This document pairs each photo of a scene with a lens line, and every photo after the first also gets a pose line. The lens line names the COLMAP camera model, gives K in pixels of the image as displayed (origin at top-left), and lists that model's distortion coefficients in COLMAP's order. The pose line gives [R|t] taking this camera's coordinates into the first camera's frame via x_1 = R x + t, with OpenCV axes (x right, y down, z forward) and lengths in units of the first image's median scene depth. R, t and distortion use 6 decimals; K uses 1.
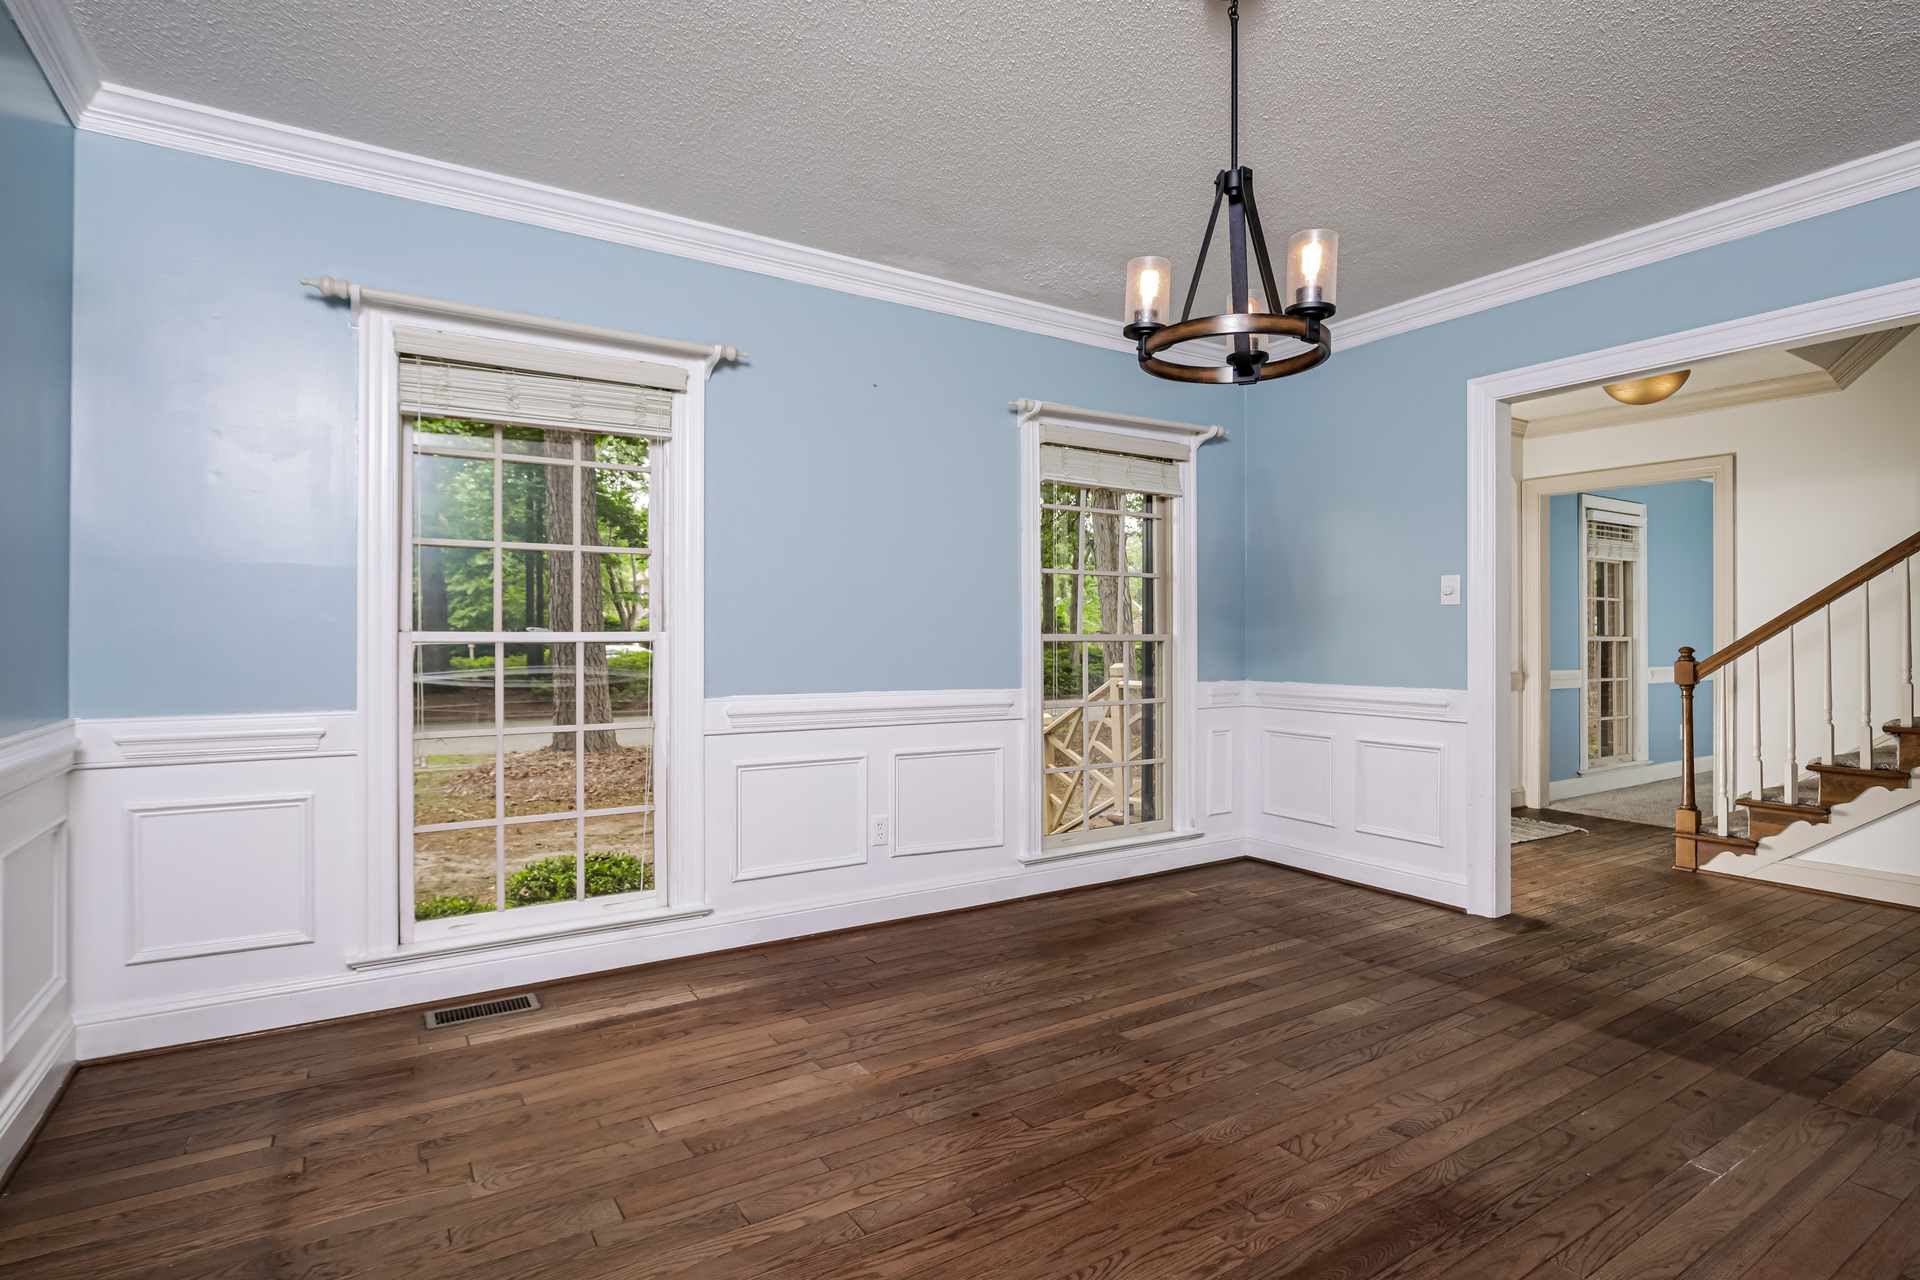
lens RADIAL K [[939.8, 0, 962.4], [0, 939.8, 630.5], [0, 0, 1]] dist [-0.004004, 0.000064]
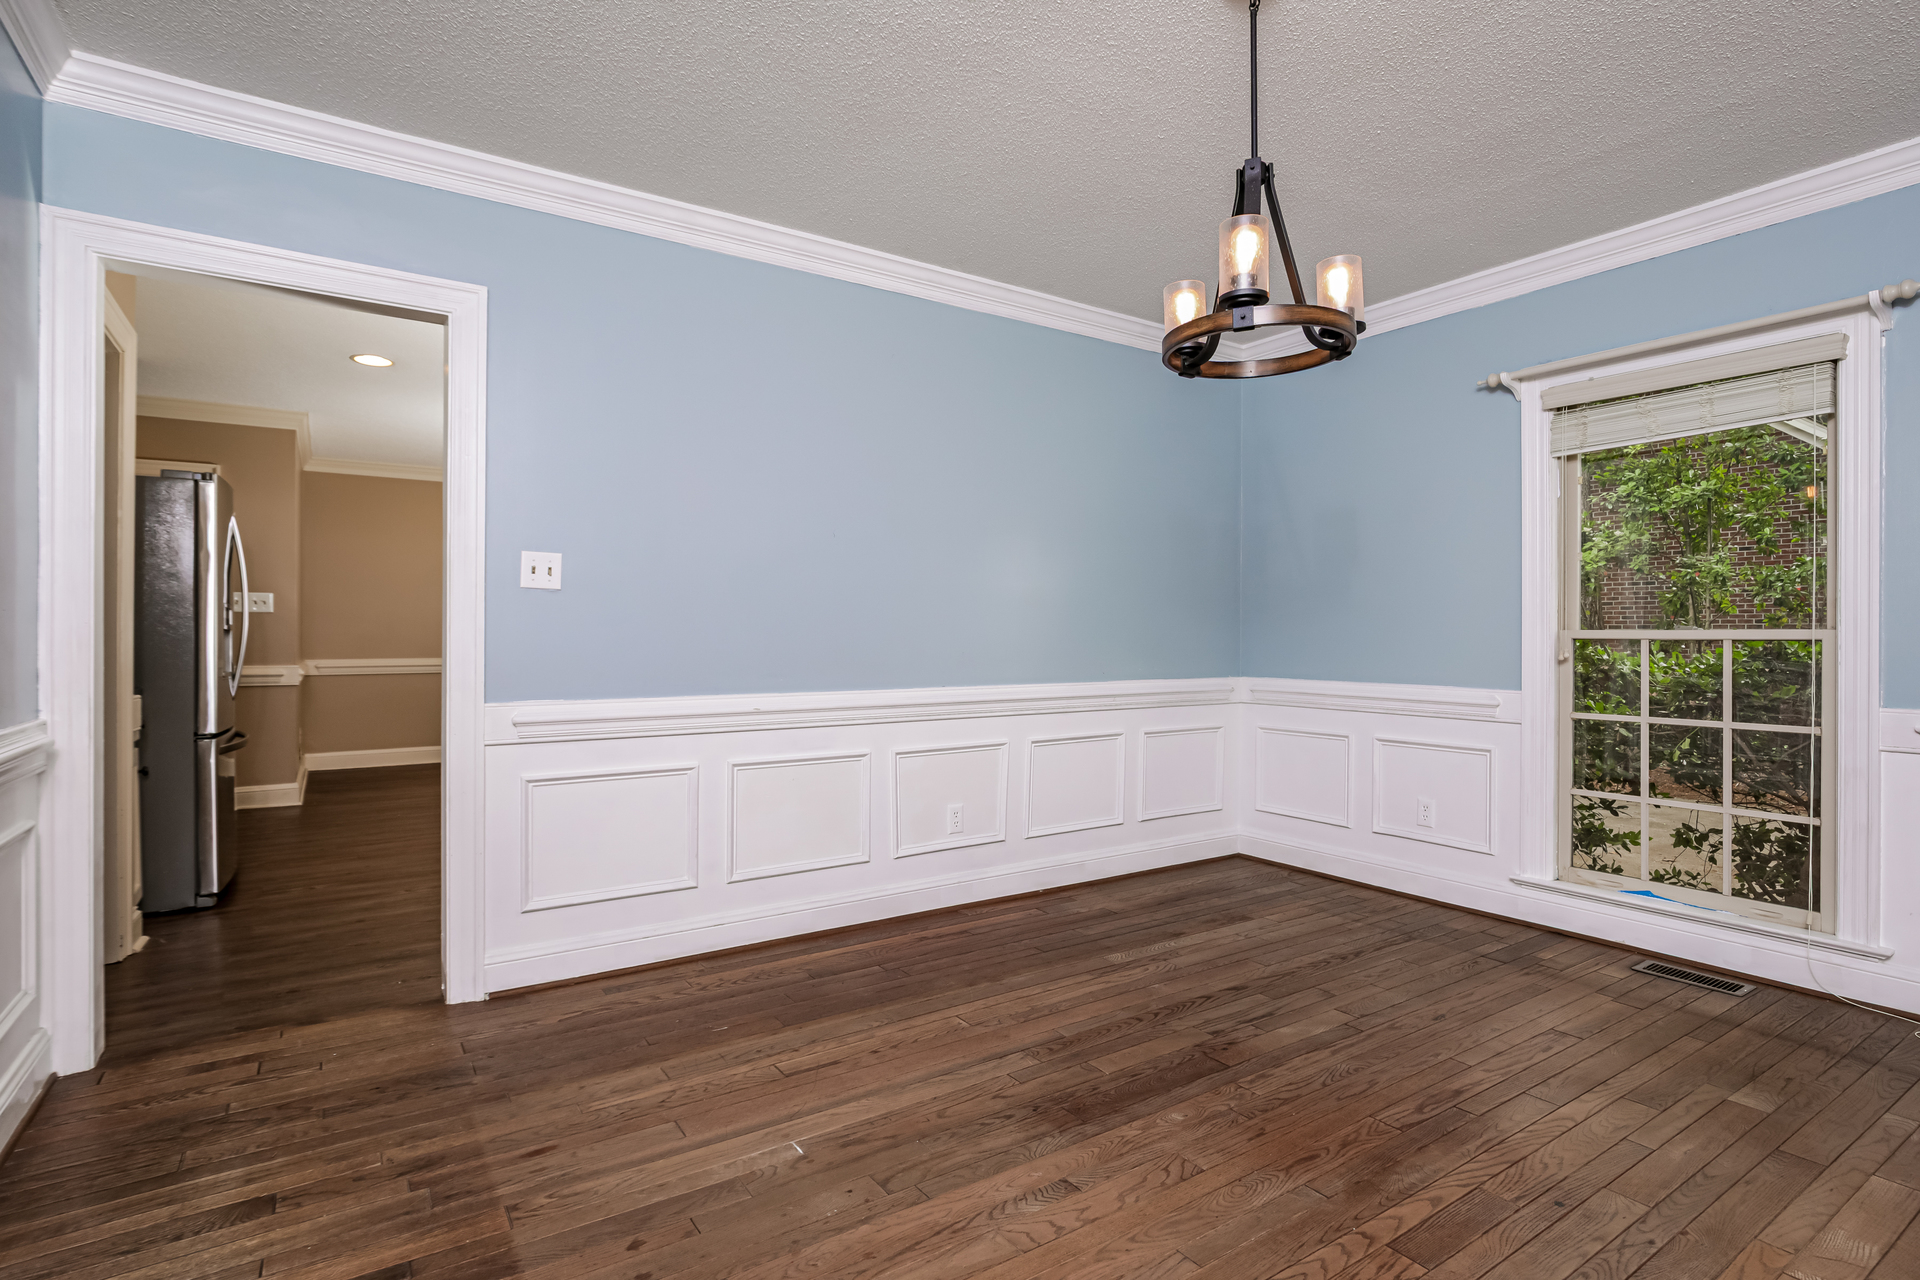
lens RADIAL K [[1006.3, 0, 960.0], [0, 1006.3, 640.0], [0, 0, 1]] dist [-0.000138, 0.000377]
pose [[-0.999283, -0.003776, -0.037679, 0.639994], [-0.003524, 0.999971, -0.006743, 0.021455], [0.037703, -0.006605, -0.999267, 2.057435]]
